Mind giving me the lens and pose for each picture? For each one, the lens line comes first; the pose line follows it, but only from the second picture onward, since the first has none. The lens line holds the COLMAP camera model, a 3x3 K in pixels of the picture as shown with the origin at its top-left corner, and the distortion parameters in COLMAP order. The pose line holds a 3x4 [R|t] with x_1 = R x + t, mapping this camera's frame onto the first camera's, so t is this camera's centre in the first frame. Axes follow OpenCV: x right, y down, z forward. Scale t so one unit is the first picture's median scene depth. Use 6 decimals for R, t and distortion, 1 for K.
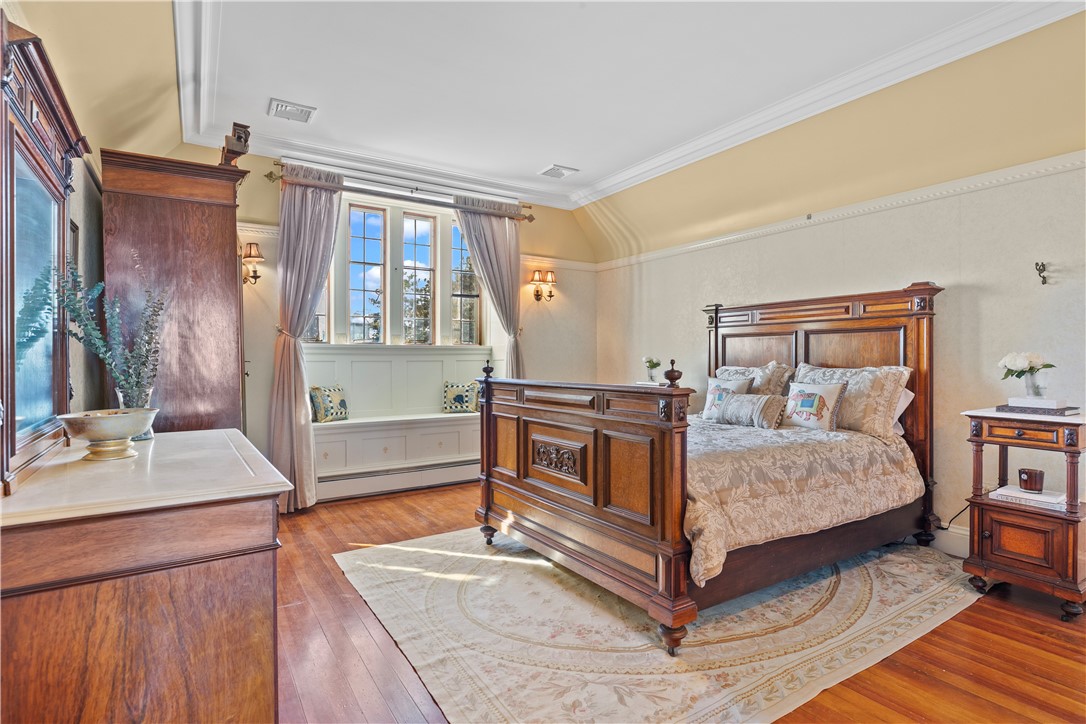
lens RADIAL K [[547.9, 0, 544.7], [0, 547.9, 363.2], [0, 0, 1]] dist [-0.004686, -0.000550]
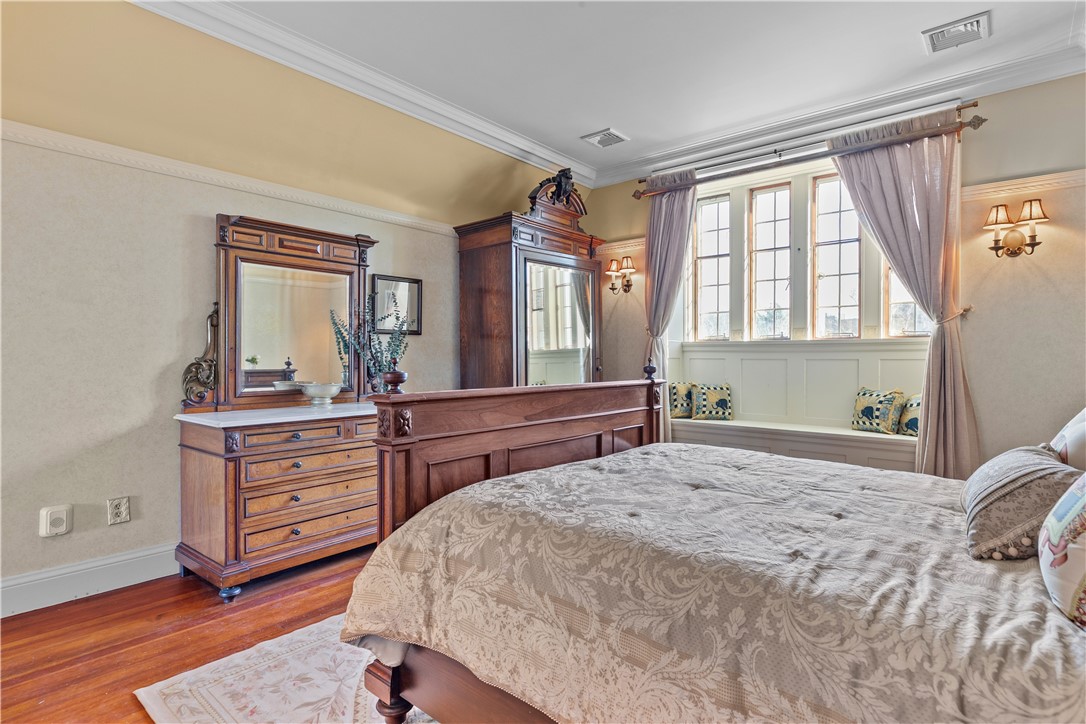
lens RADIAL K [[547.9, 0, 544.1], [0, 547.9, 357.1], [0, 0, 1]] dist [-0.004686, -0.000550]
pose [[0.293991, 0.003931, -0.955800, 0.463191], [-0.009305, 0.999956, 0.001251, -0.004801], [0.955763, 0.008526, 0.294015, 0.429861]]
